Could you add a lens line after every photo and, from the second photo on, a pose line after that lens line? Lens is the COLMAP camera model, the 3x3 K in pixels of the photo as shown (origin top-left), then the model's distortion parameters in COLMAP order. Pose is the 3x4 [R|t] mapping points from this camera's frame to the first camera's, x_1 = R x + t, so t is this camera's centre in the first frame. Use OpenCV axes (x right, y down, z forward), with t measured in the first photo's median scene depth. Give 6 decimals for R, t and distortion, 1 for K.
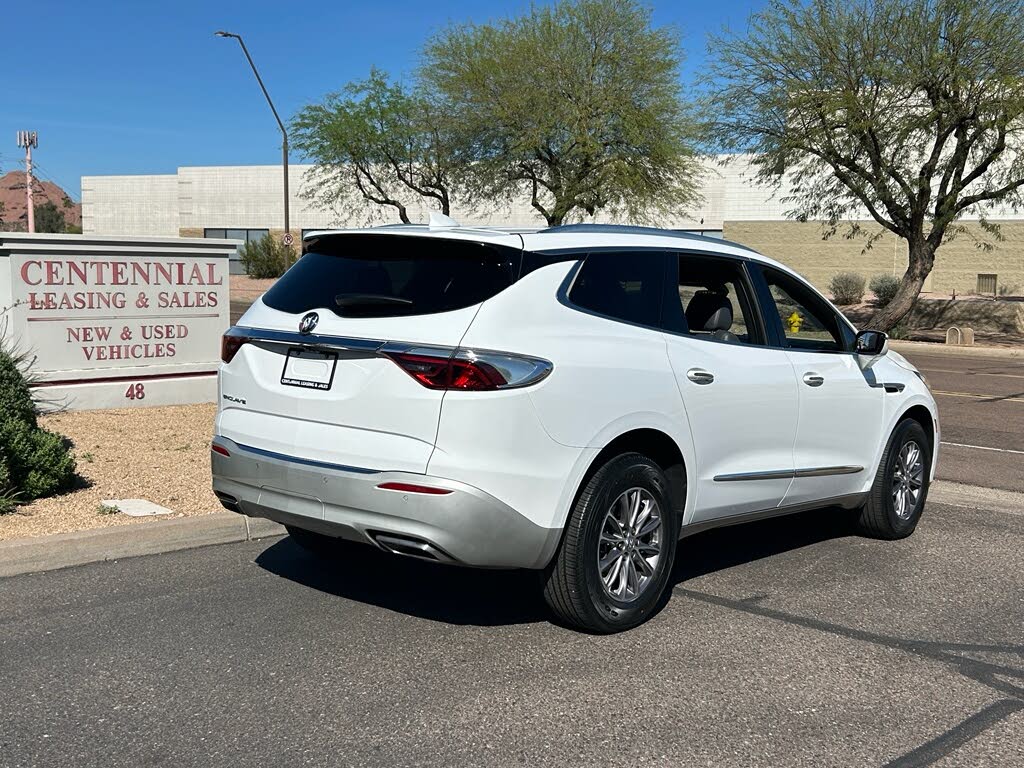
lens RADIAL K [[1160.2, 0, 500.7], [0, 1160.2, 381.1], [0, 0, 1]] dist [0.017767, 0.000000]
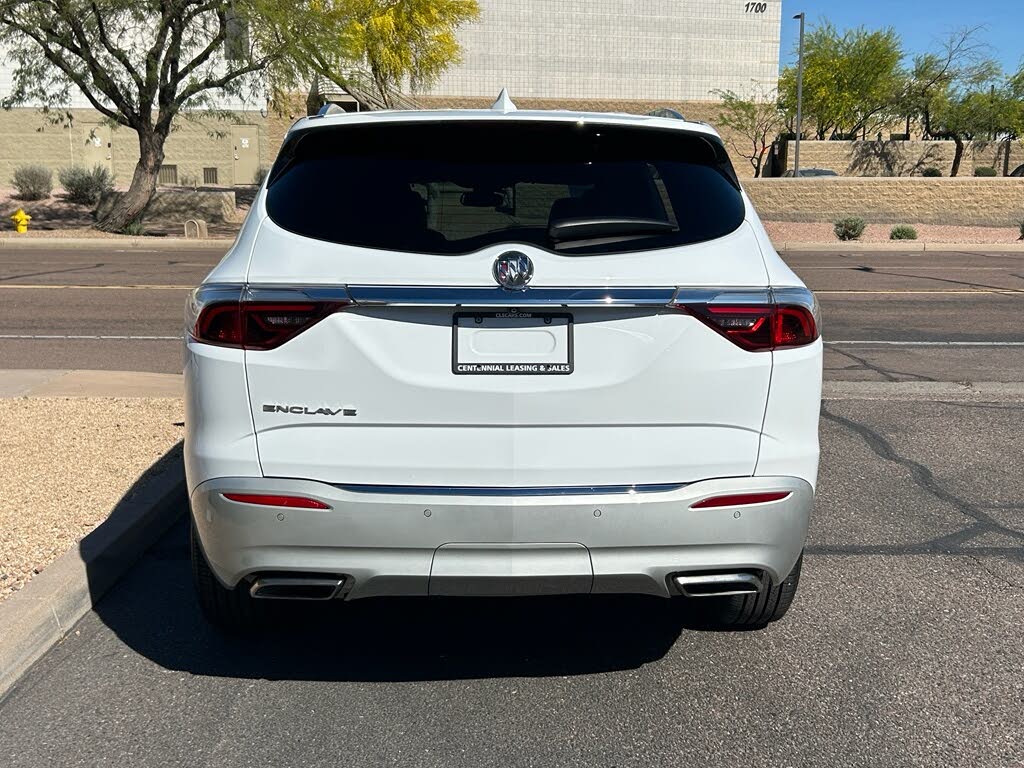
lens RADIAL K [[1160.2, 0, 508.1], [0, 1160.2, 381.2], [0, 0, 1]] dist [0.017767, 0.000000]
pose [[0.726307, -0.140159, 0.672929, -0.554518], [0.077302, 0.989435, 0.122648, -0.063132], [-0.683010, -0.037061, 0.729468, 0.523862]]
